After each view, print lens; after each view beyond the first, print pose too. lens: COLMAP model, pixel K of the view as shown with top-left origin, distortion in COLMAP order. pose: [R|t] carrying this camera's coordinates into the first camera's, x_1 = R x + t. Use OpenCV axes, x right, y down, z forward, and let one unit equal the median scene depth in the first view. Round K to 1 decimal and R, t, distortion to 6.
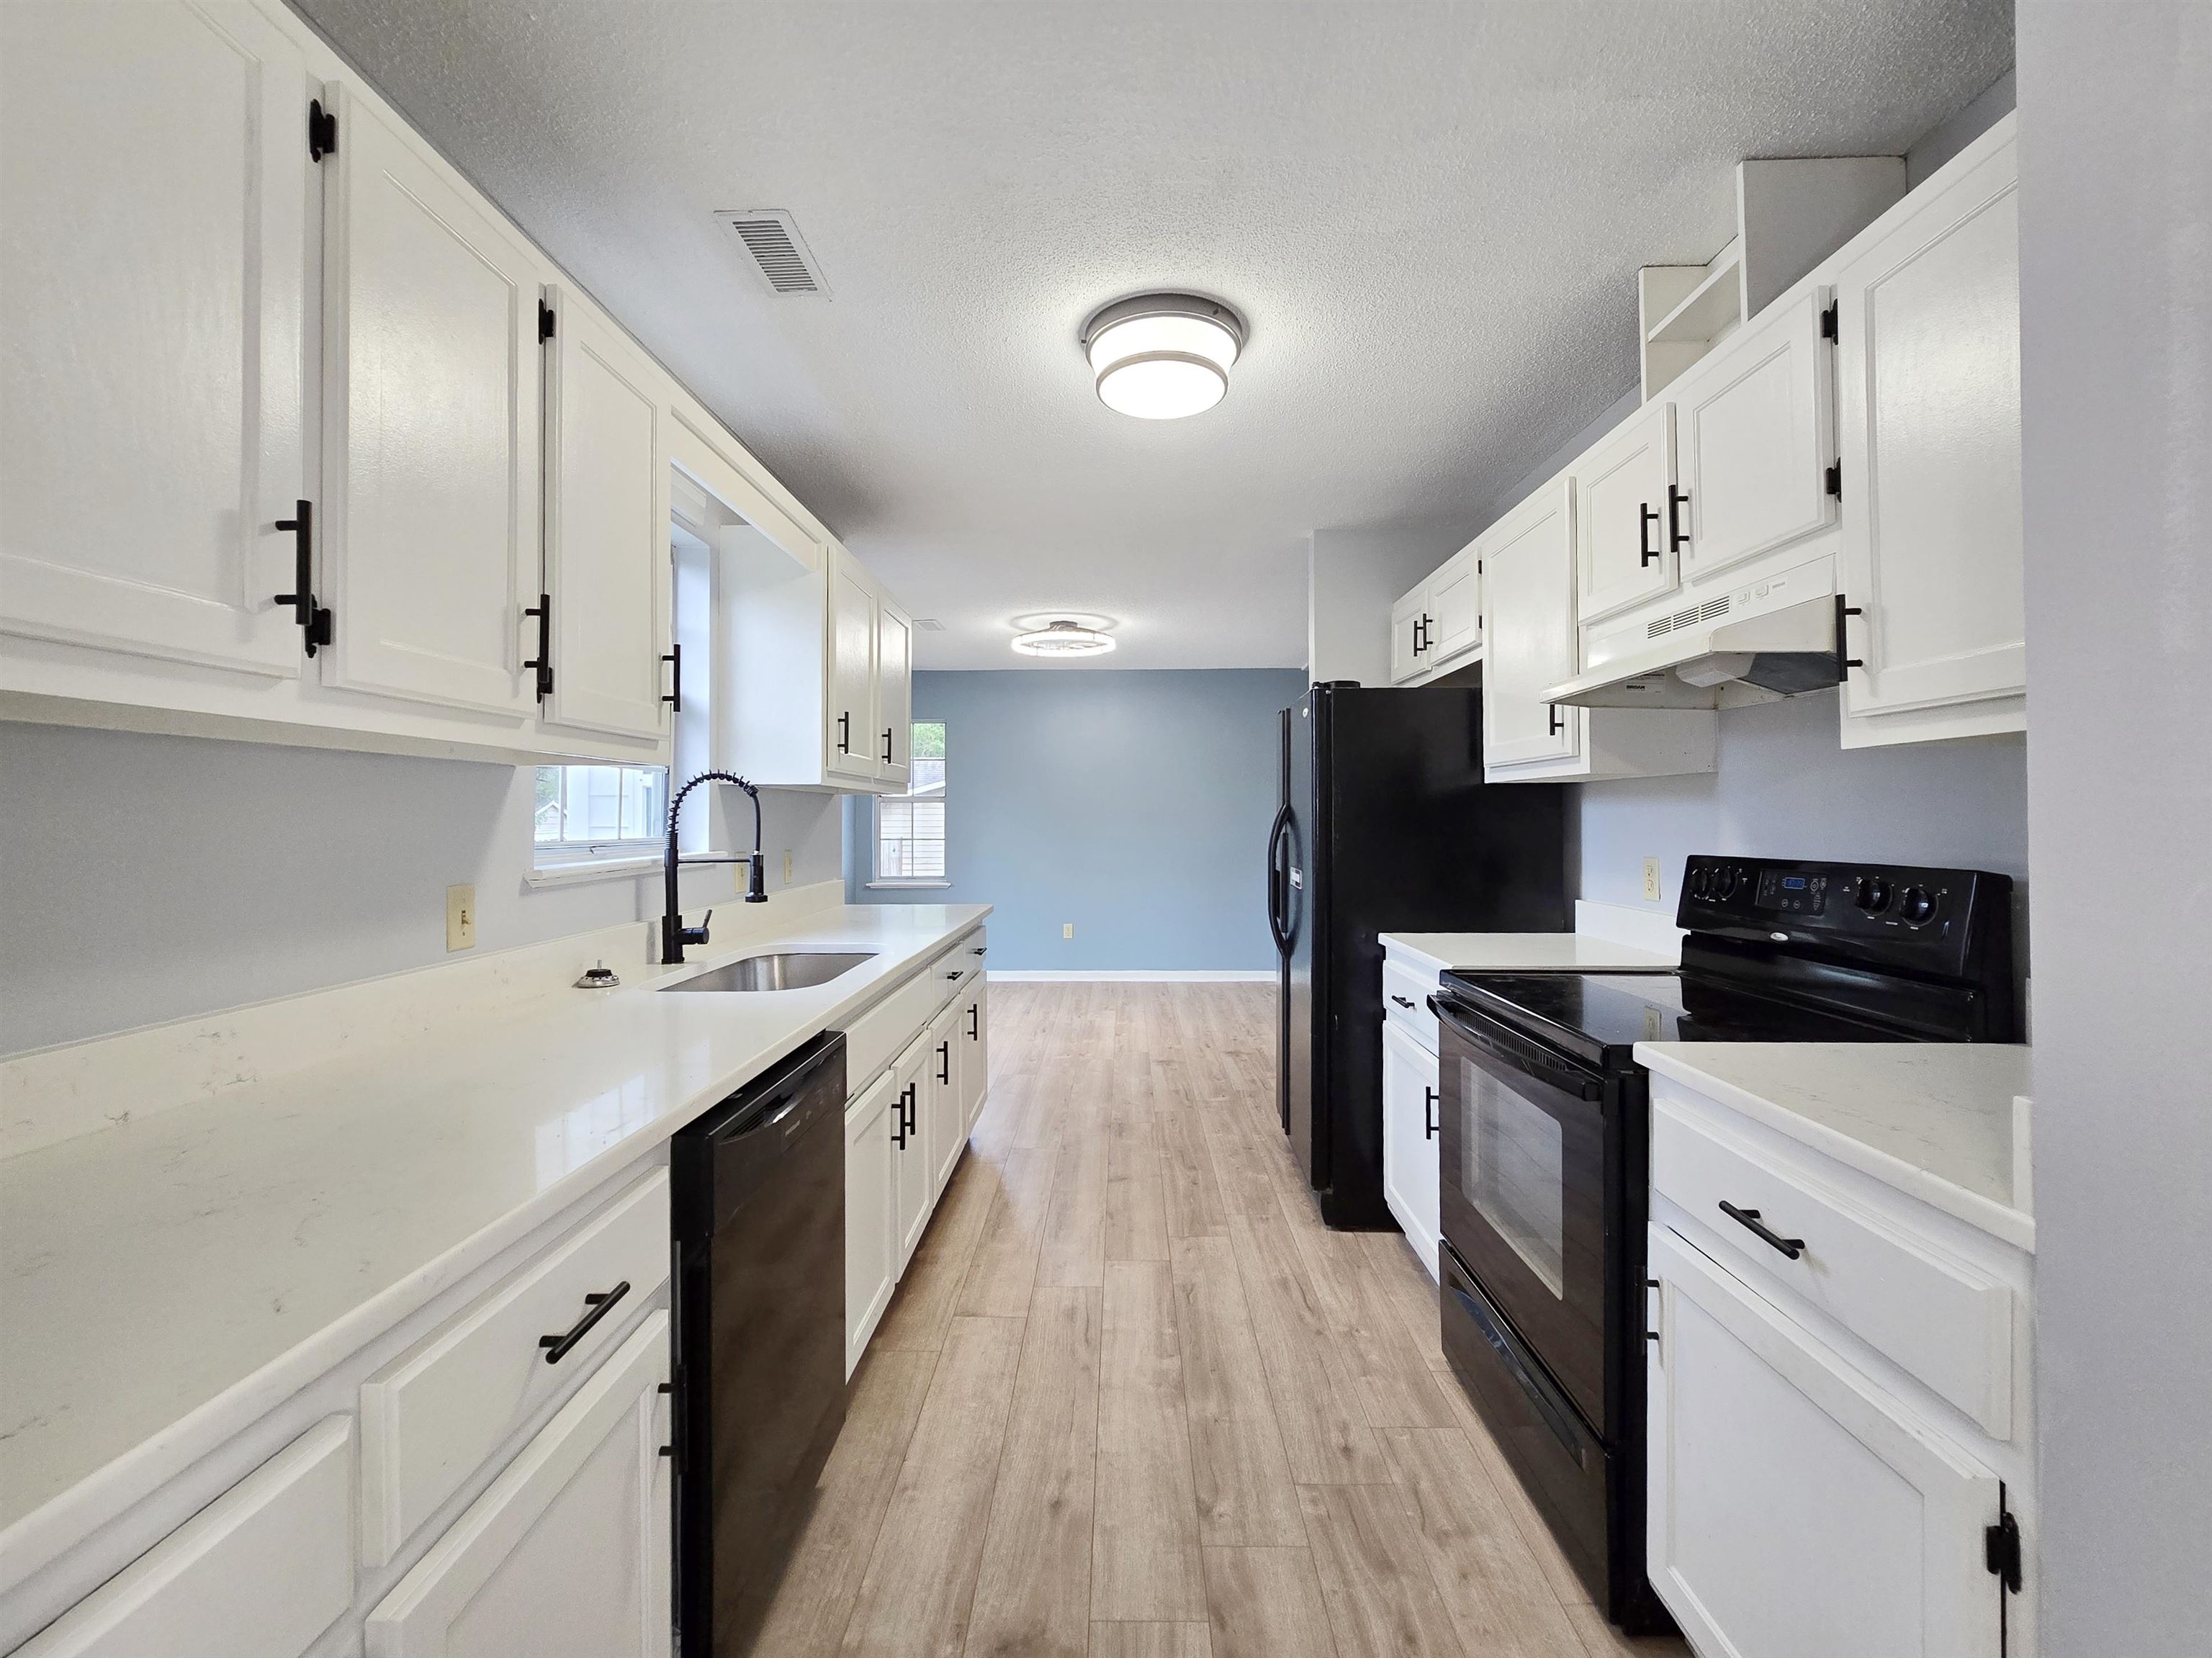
lens RADIAL K [[922.9, 0, 1109.8], [0, 922.9, 824.0], [0, 0, 1]] dist [-0.003436, -0.000257]
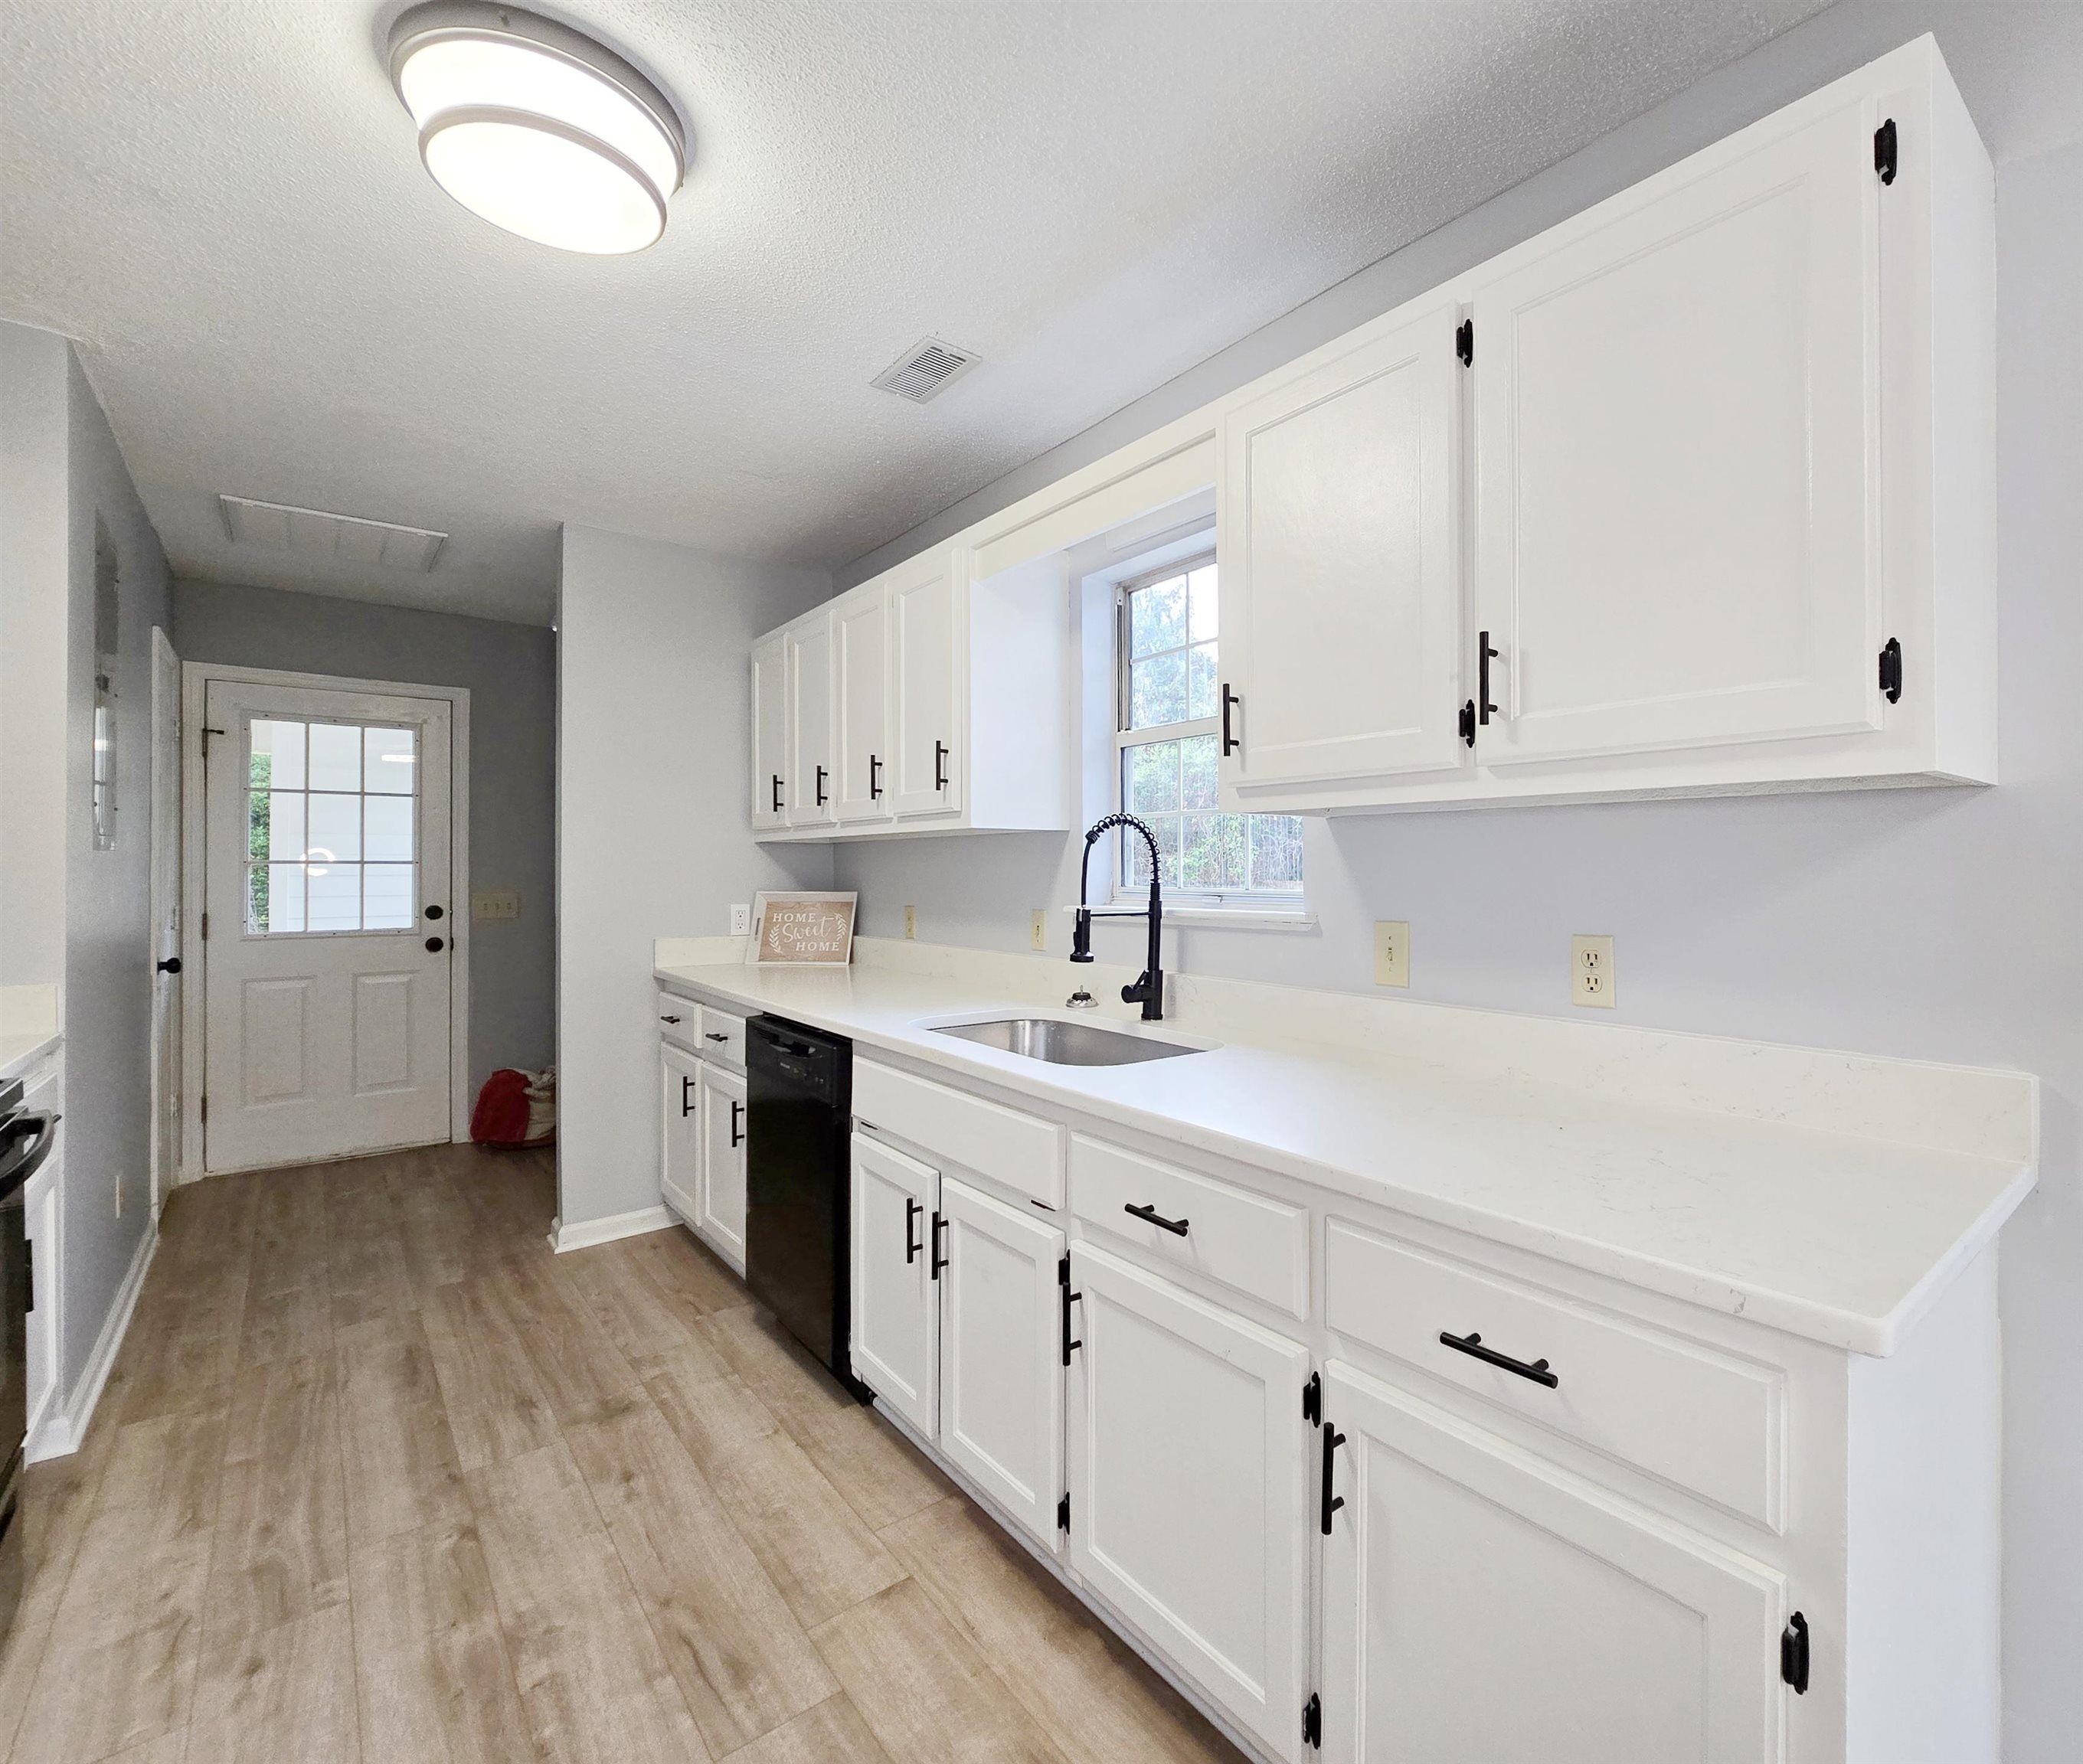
lens RADIAL K [[992.5, 0, 1166.9], [0, 992.5, 866.2], [0, 0, 1]] dist [0.003866, -0.002381]
pose [[-0.745270, 0.001694, -0.666761, 0.226886], [0.000238, 0.999997, 0.002274, -0.009999], [0.666763, 0.001536, -0.745269, 2.039502]]
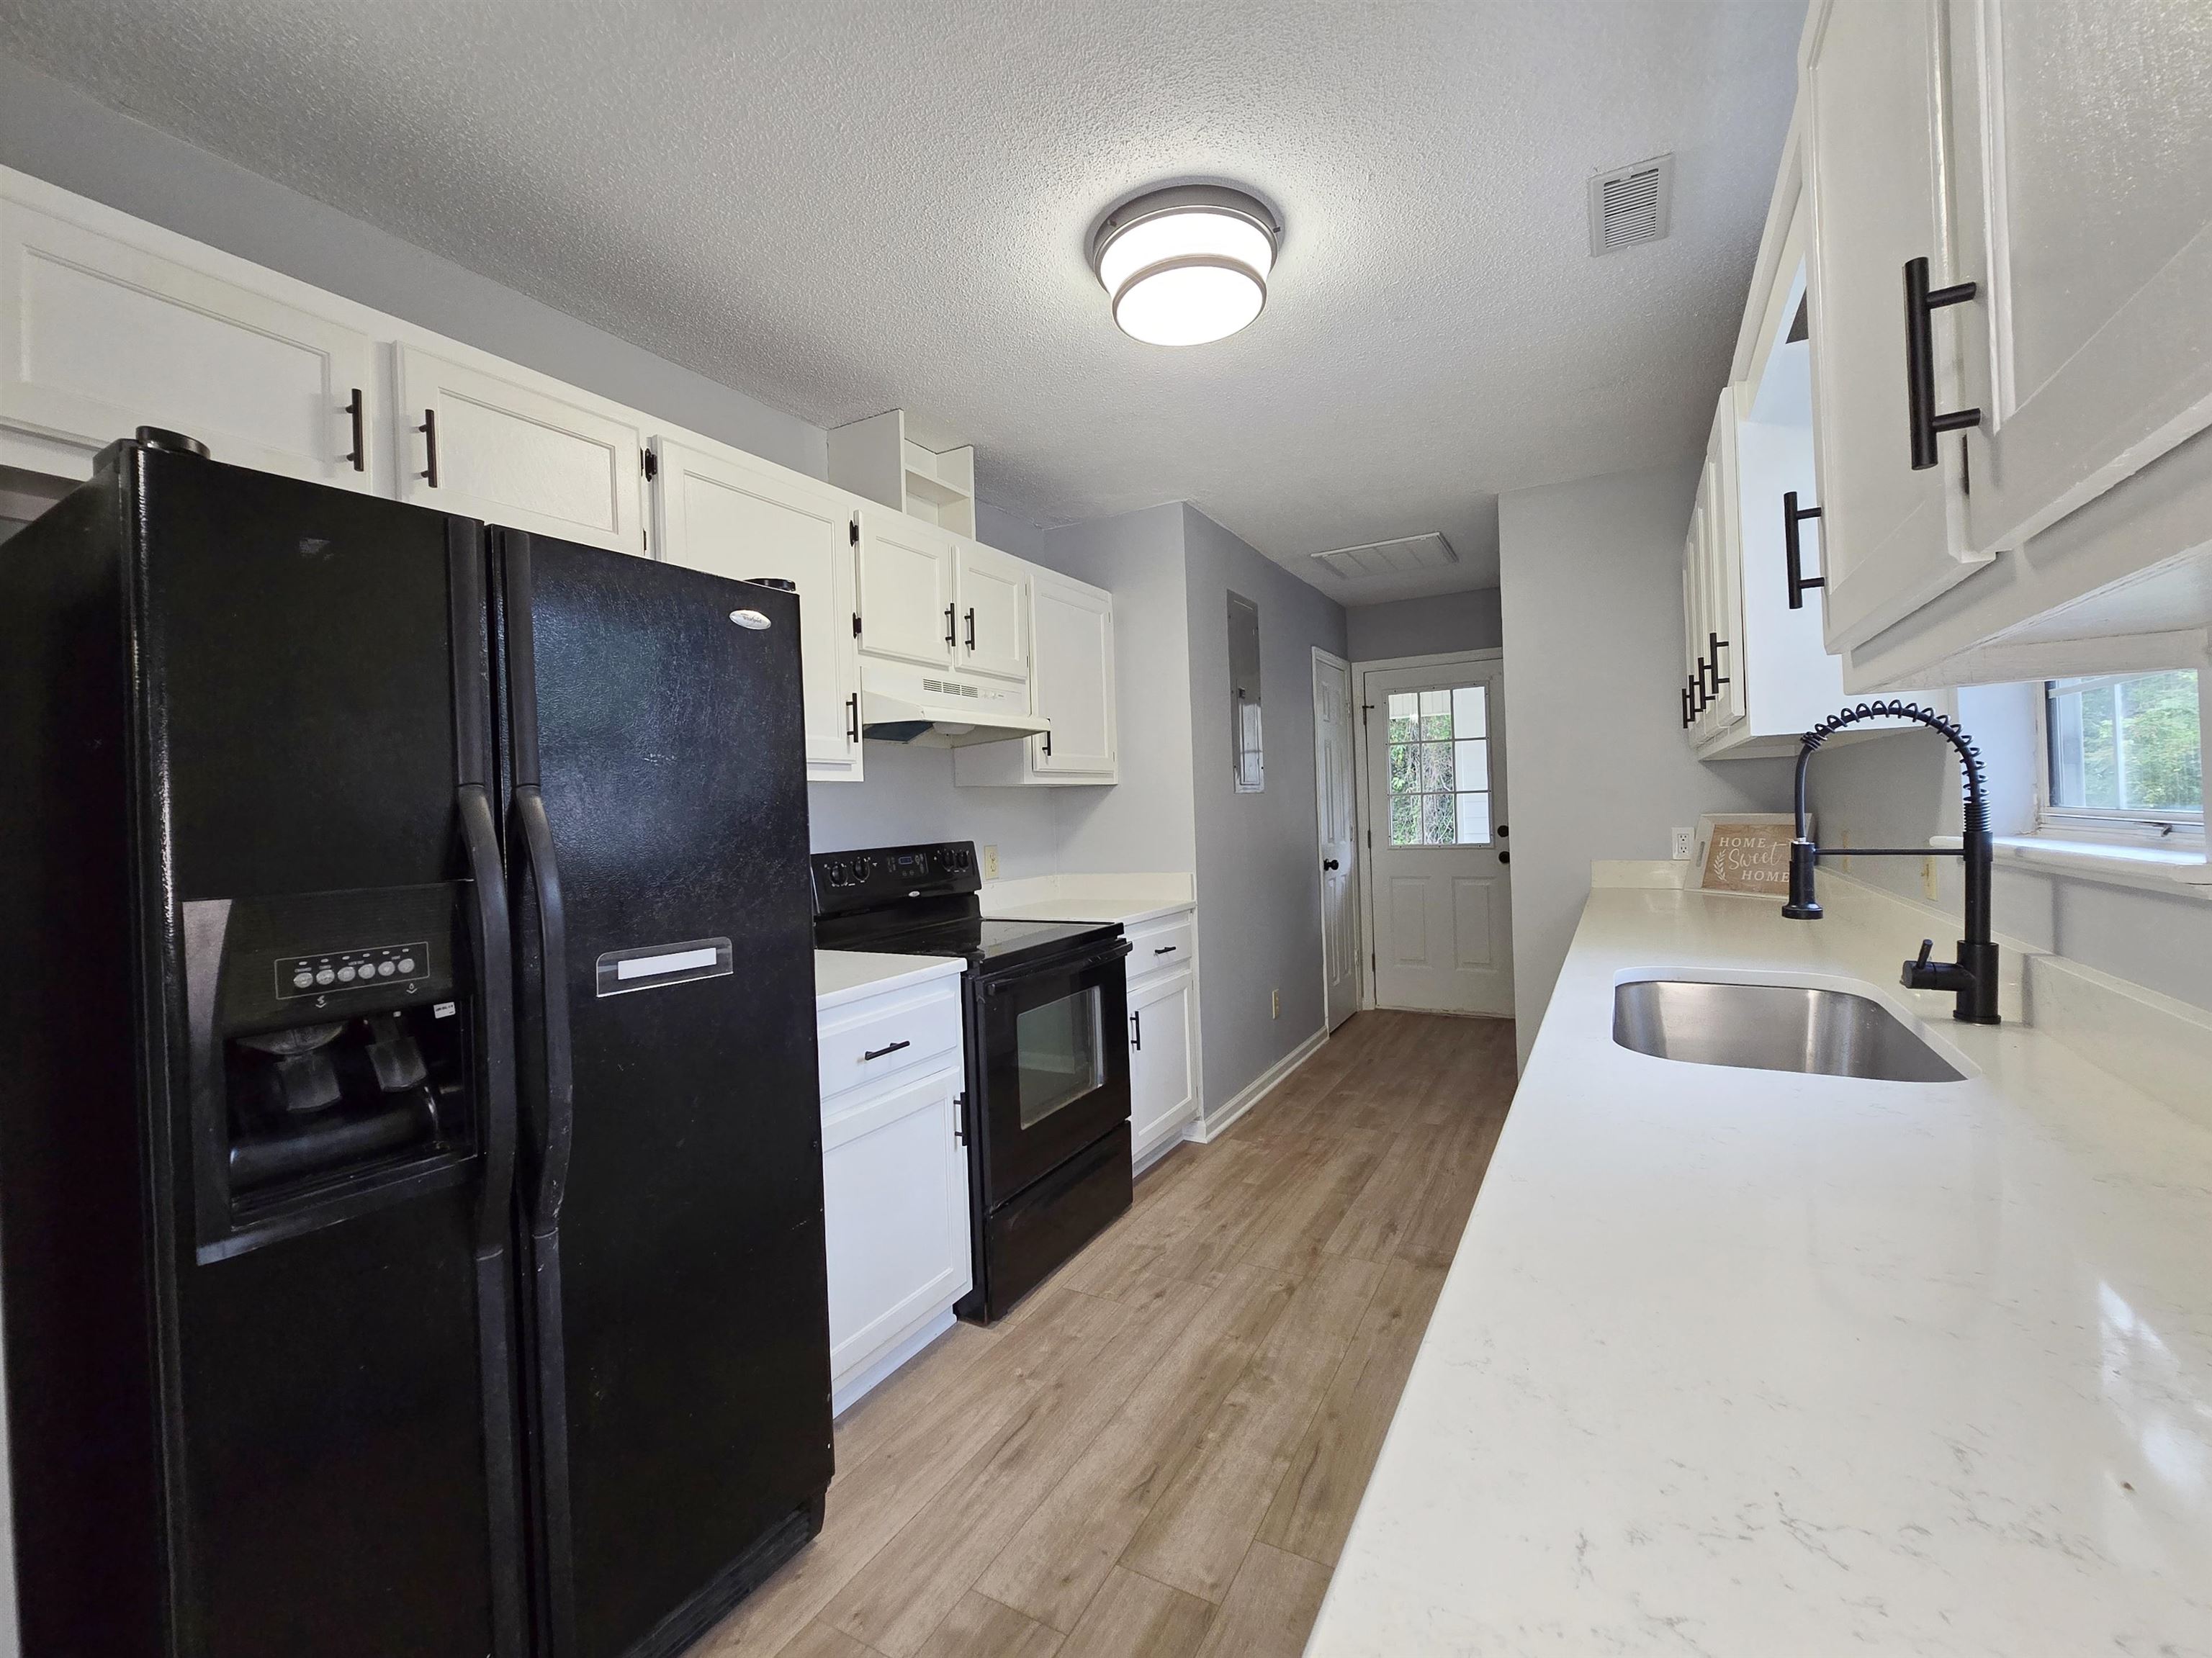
lens RADIAL K [[922.9, 0, 1111.8], [0, 922.9, 813.0], [0, 0, 1]] dist [-0.003436, -0.000257]
pose [[-0.880244, 0.034442, 0.473269, -0.307142], [0.041750, 0.999116, 0.004942, -0.009893], [-0.472681, 0.024109, -0.880904, 2.046194]]
